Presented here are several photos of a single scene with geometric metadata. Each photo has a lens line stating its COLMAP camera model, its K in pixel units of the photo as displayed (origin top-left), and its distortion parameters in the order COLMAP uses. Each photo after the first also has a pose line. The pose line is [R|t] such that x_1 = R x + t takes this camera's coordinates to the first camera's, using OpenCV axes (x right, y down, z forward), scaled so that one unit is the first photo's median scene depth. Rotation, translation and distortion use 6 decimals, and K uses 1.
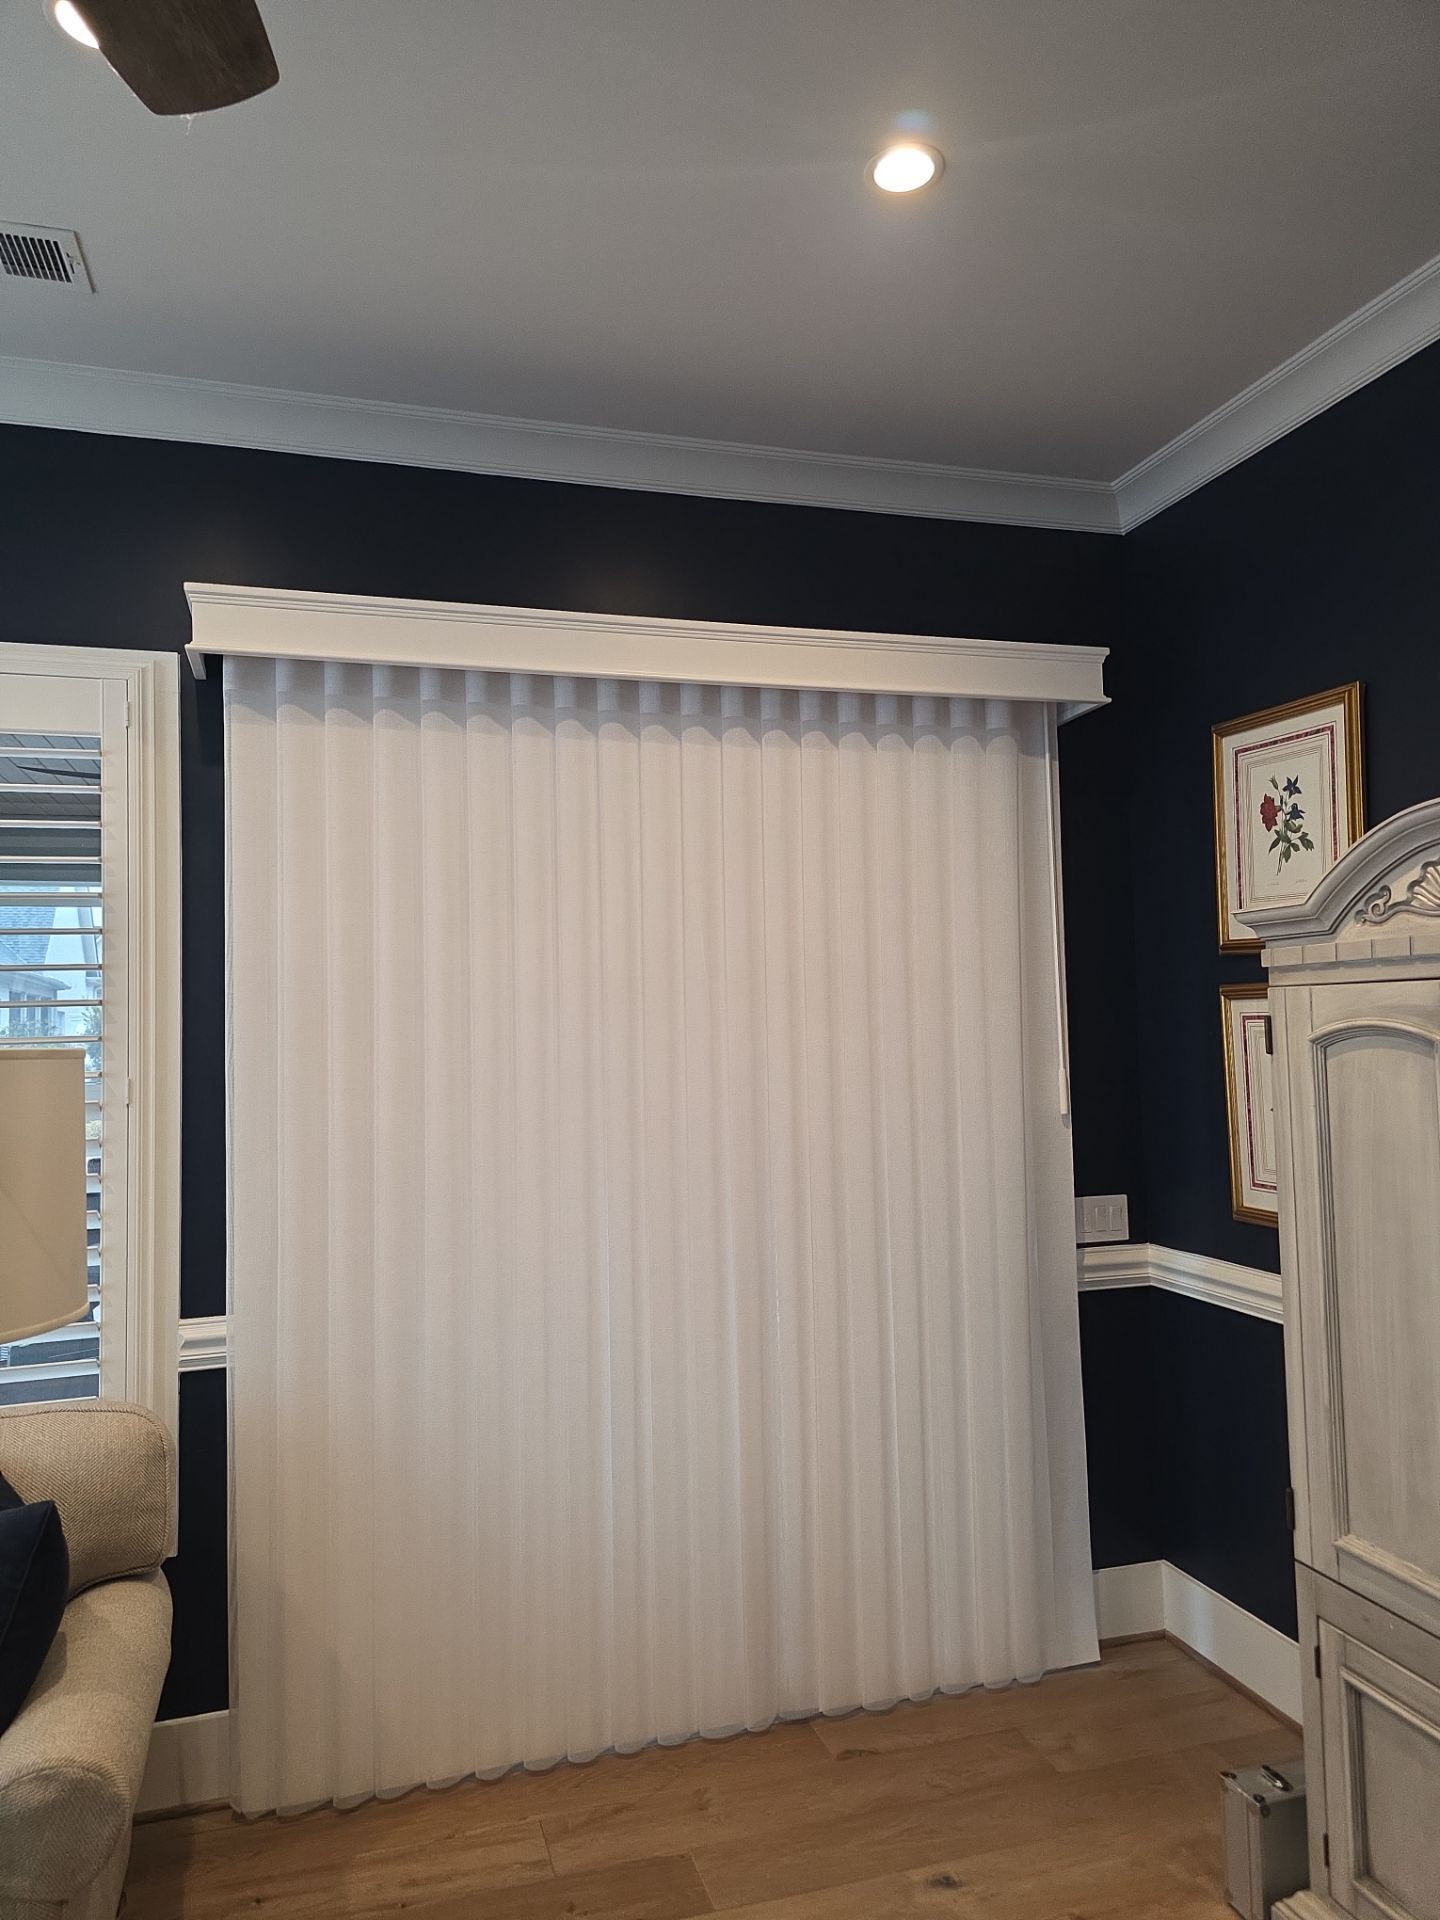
lens RADIAL K [[1272.1, 0, 720.0], [0, 1272.1, 960.0], [0, 0, 1]] dist [0.080157, -0.064791]
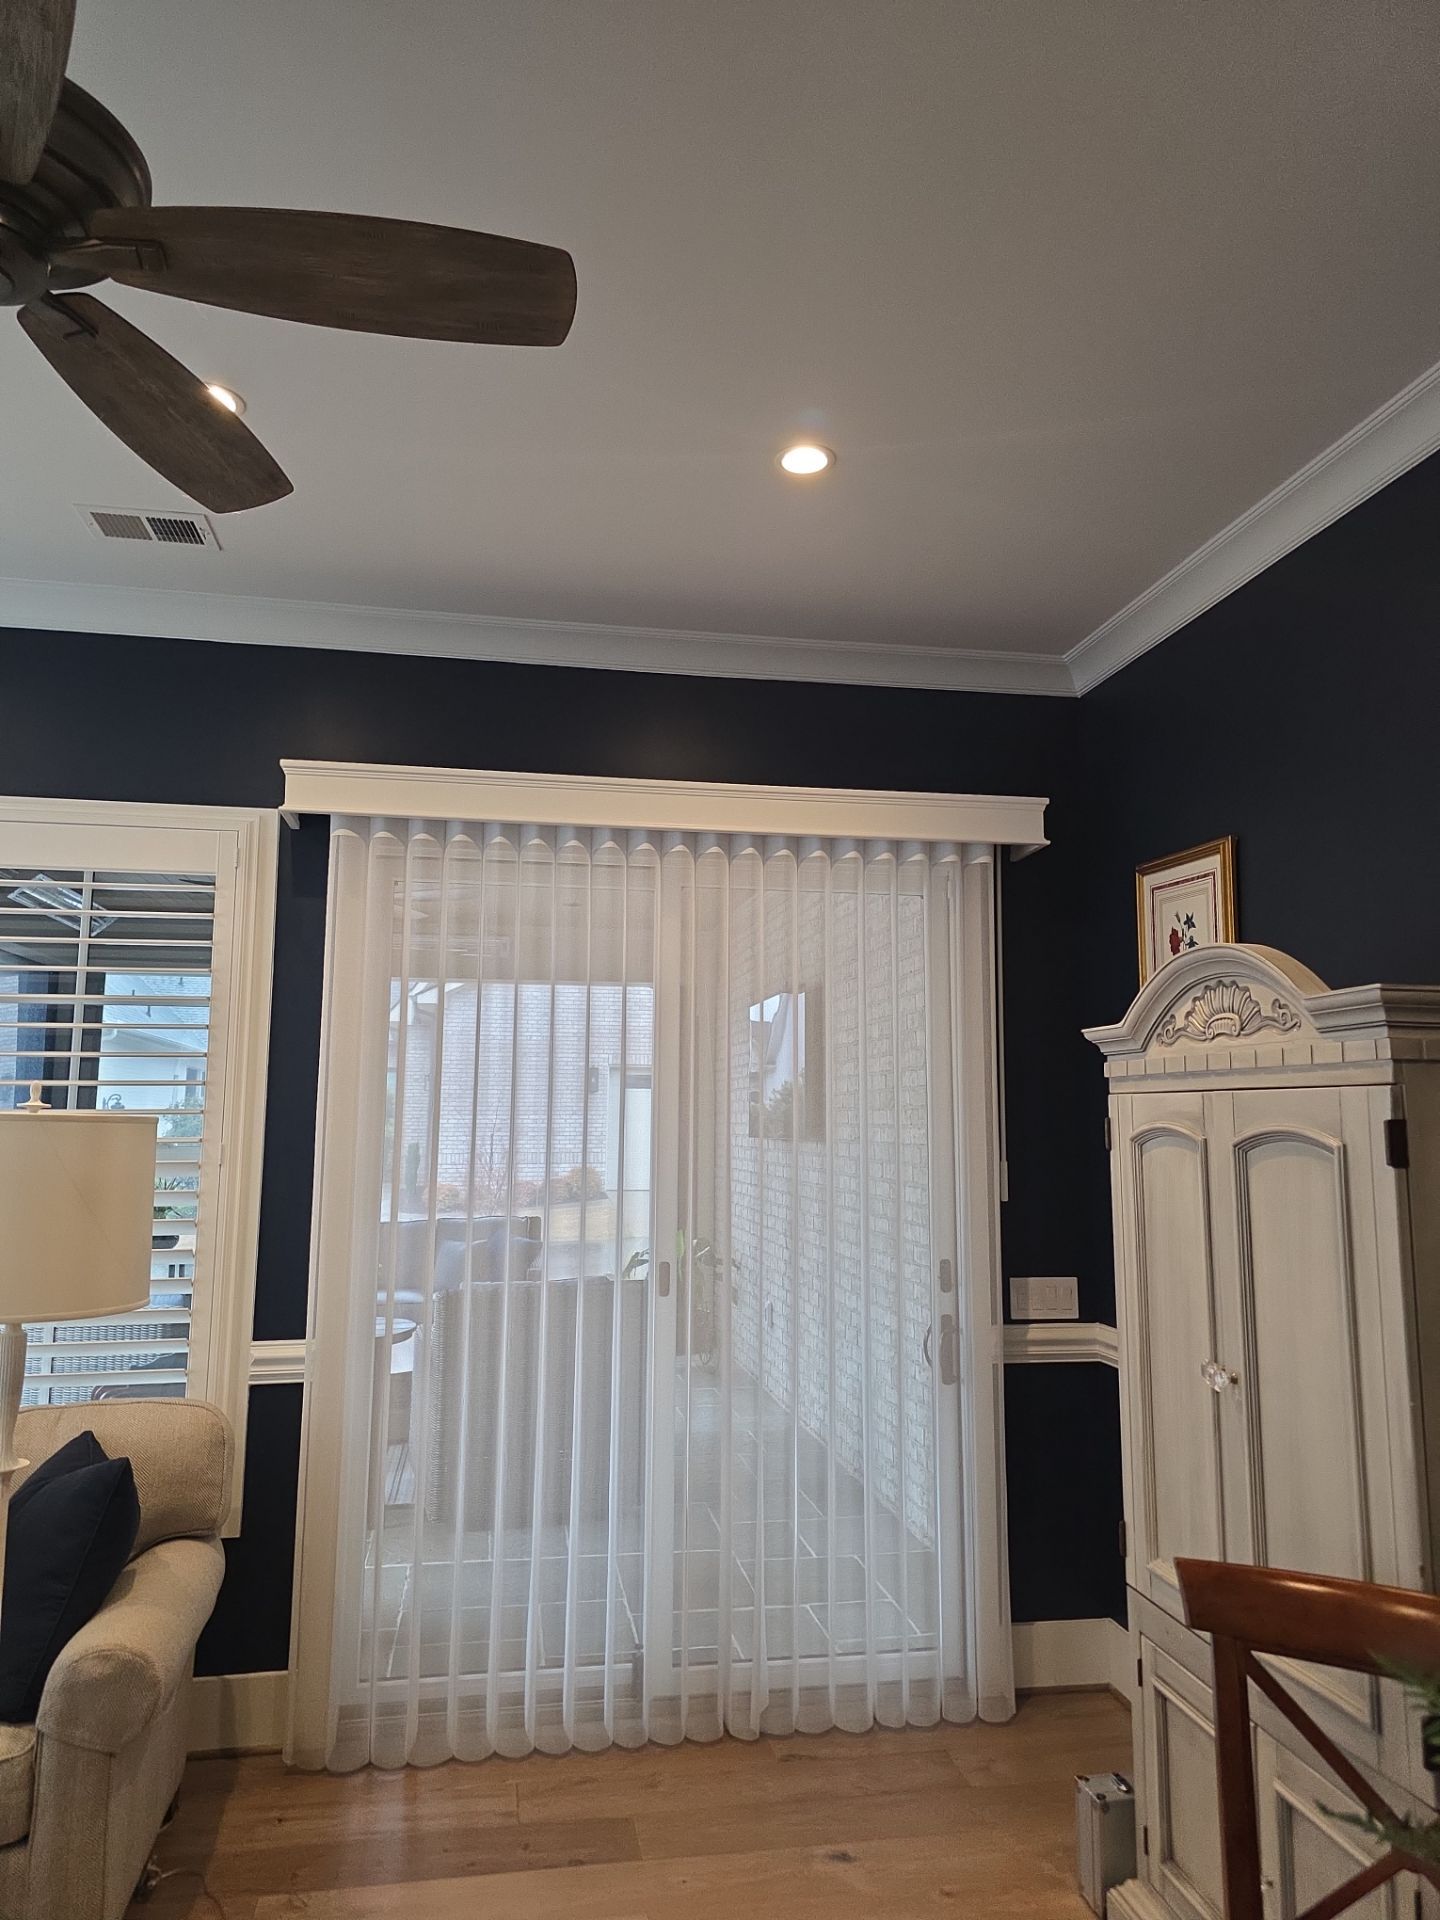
lens RADIAL K [[1272.1, 0, 720.0], [0, 1272.1, 960.0], [0, 0, 1]] dist [0.080157, -0.064791]
pose [[0.993272, 0.013946, -0.114962, 0.184707], [-0.022036, 0.997345, -0.069404, -0.011972], [0.113689, 0.071471, 0.990942, -0.225397]]
